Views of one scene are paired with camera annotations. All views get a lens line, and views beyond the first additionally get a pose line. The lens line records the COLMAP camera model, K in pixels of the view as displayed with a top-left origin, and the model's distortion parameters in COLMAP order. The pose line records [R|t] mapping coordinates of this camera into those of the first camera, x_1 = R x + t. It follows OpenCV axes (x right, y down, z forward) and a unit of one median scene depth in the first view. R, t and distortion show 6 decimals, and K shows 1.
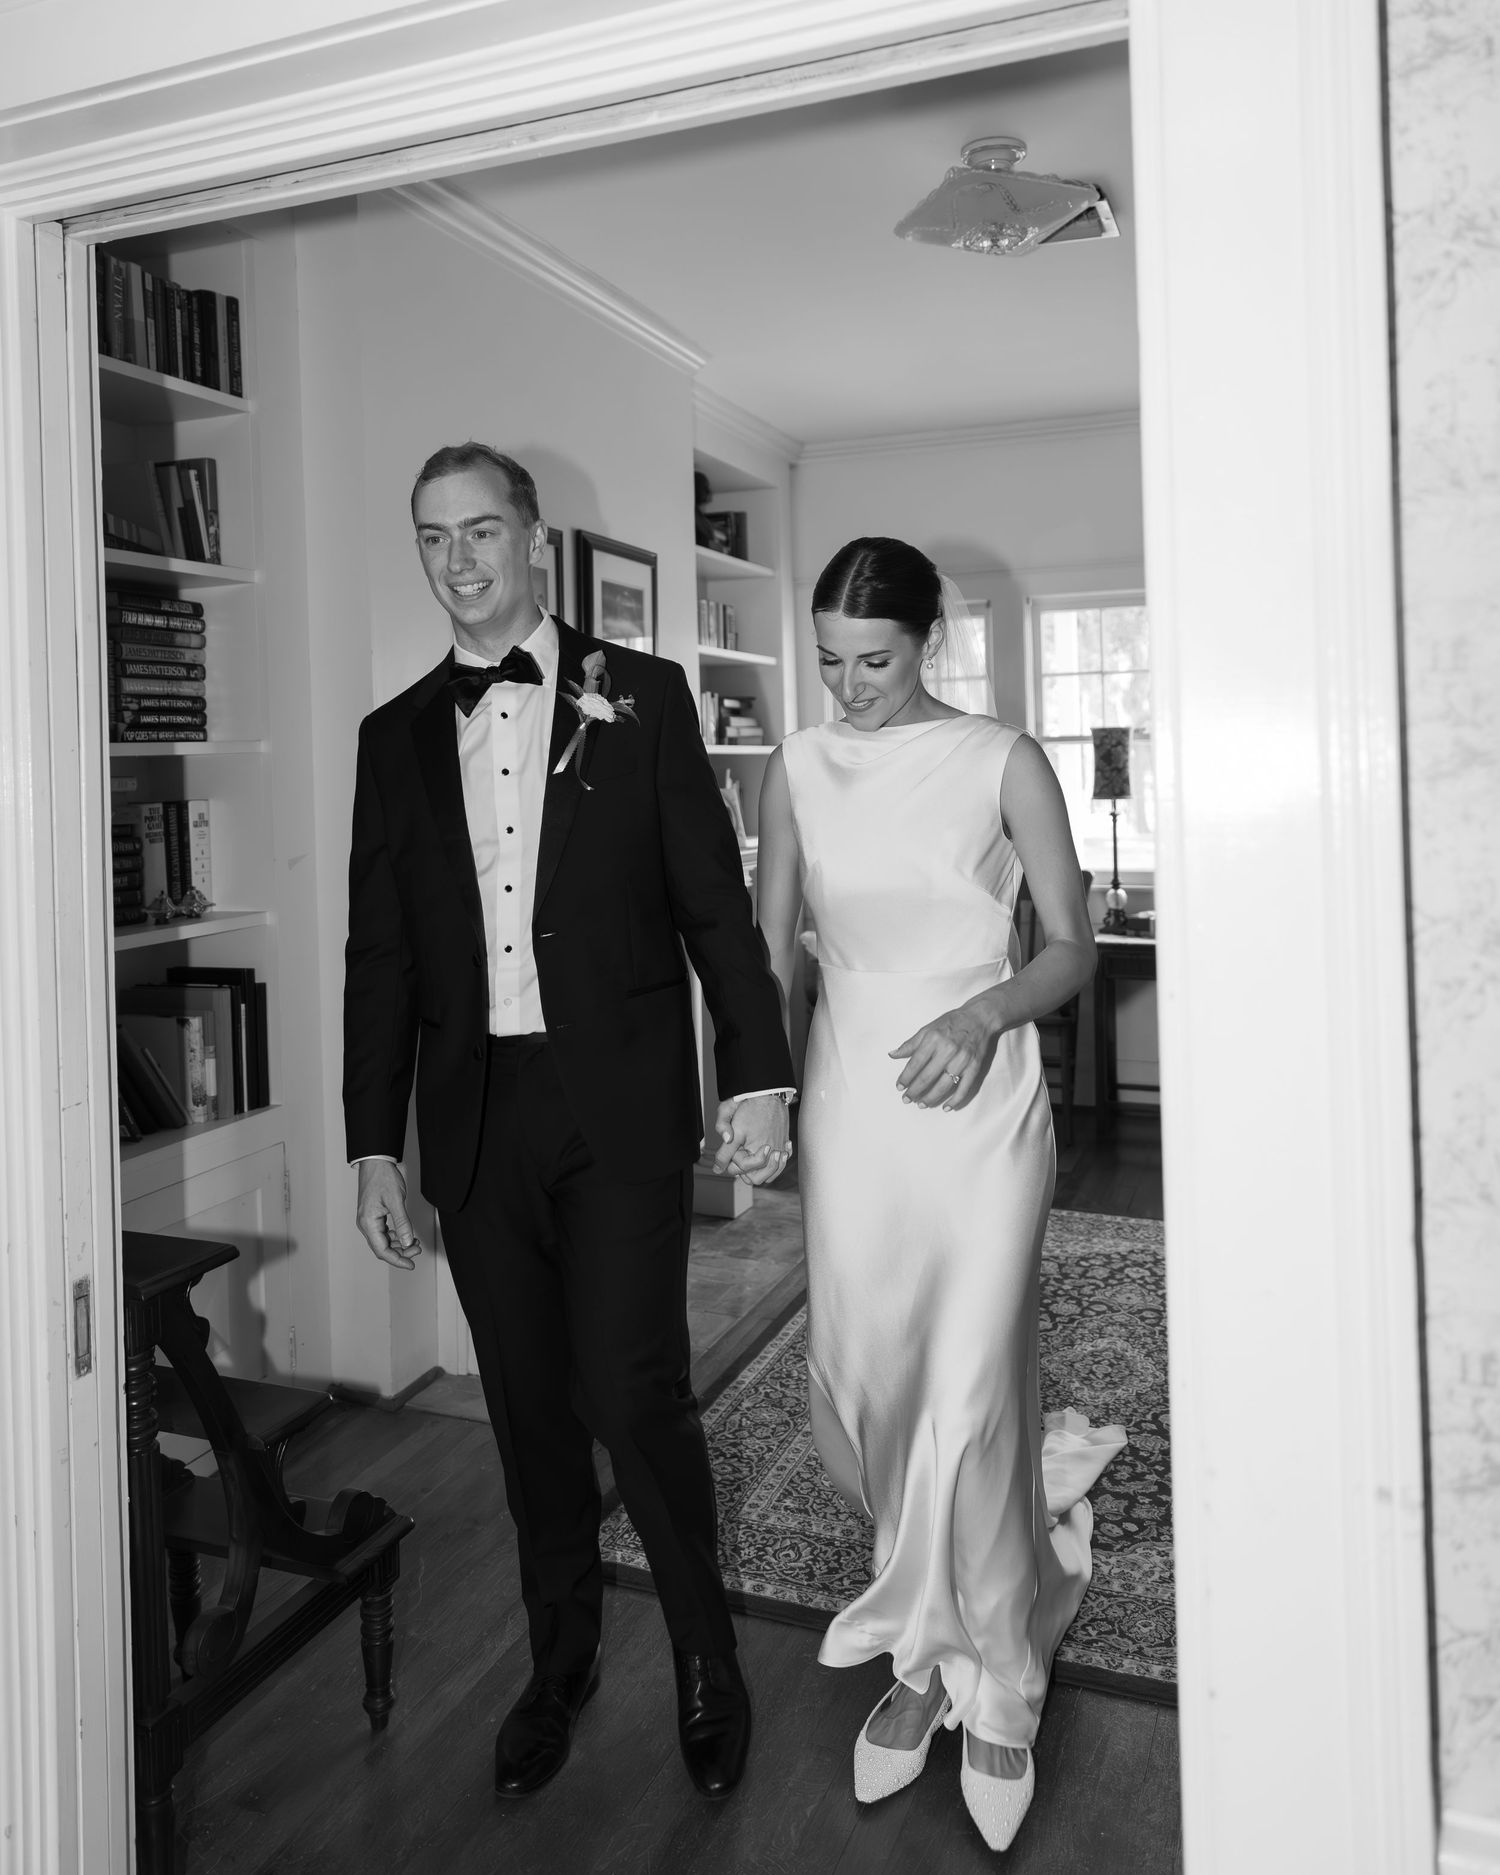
lens RADIAL K [[1441.8, 0, 782.4], [0, 1441.8, 913.7], [0, 0, 1]] dist [-0.000012, 0.002731]
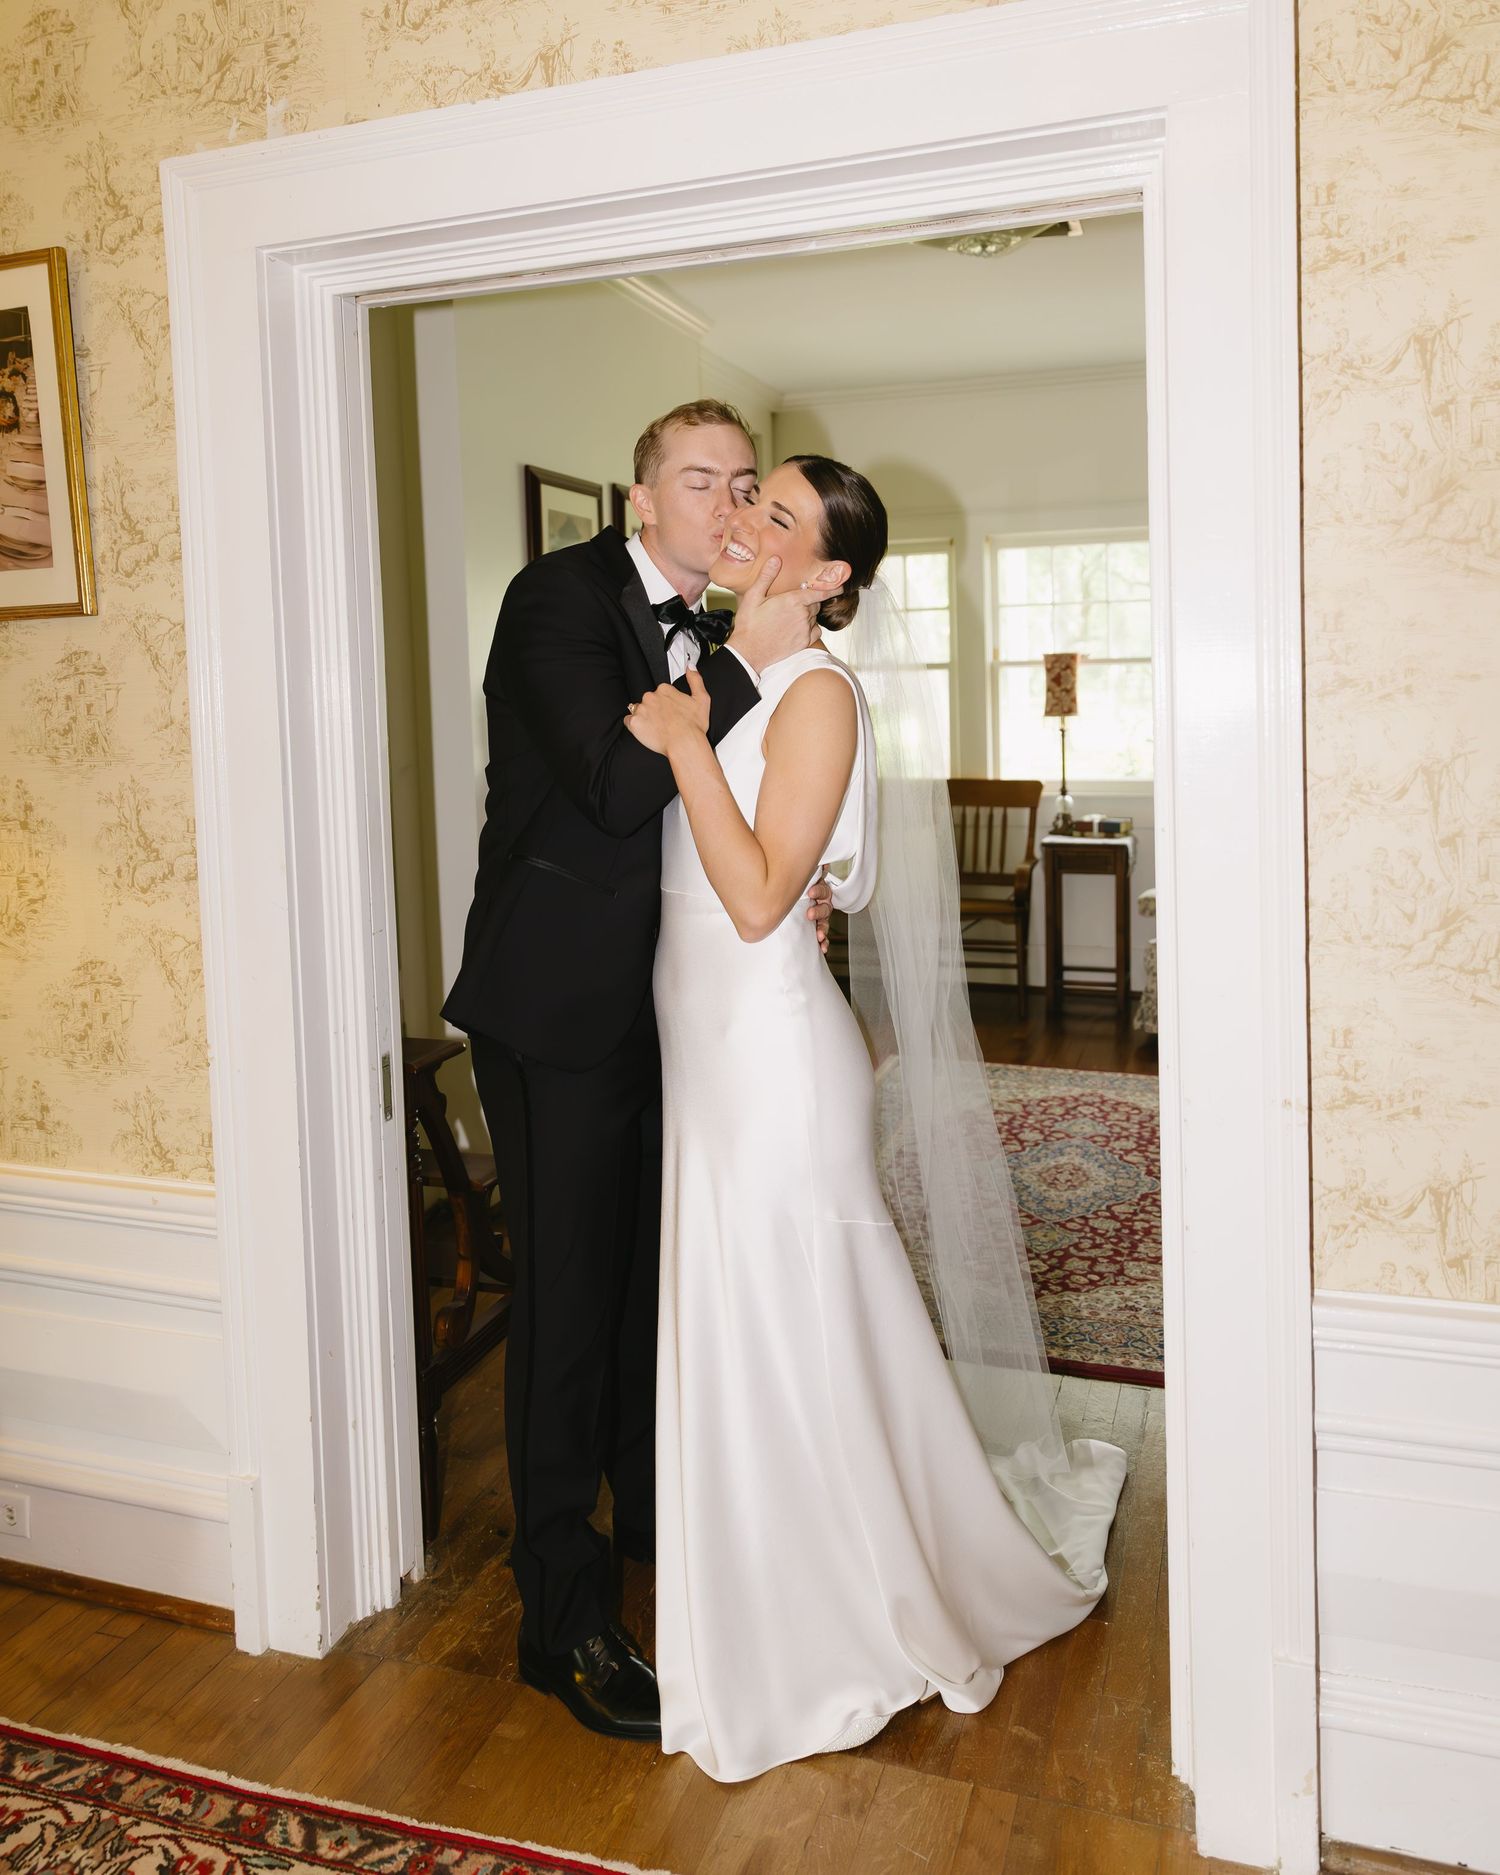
lens RADIAL K [[1441.8, 0, 747.1], [0, 1441.8, 931.1], [0, 0, 1]] dist [-0.000012, 0.002731]
pose [[0.999445, -0.009701, 0.031855, -0.073480], [0.007613, 0.997856, 0.065008, 0.017758], [-0.032417, -0.064729, 0.997376, -0.179288]]
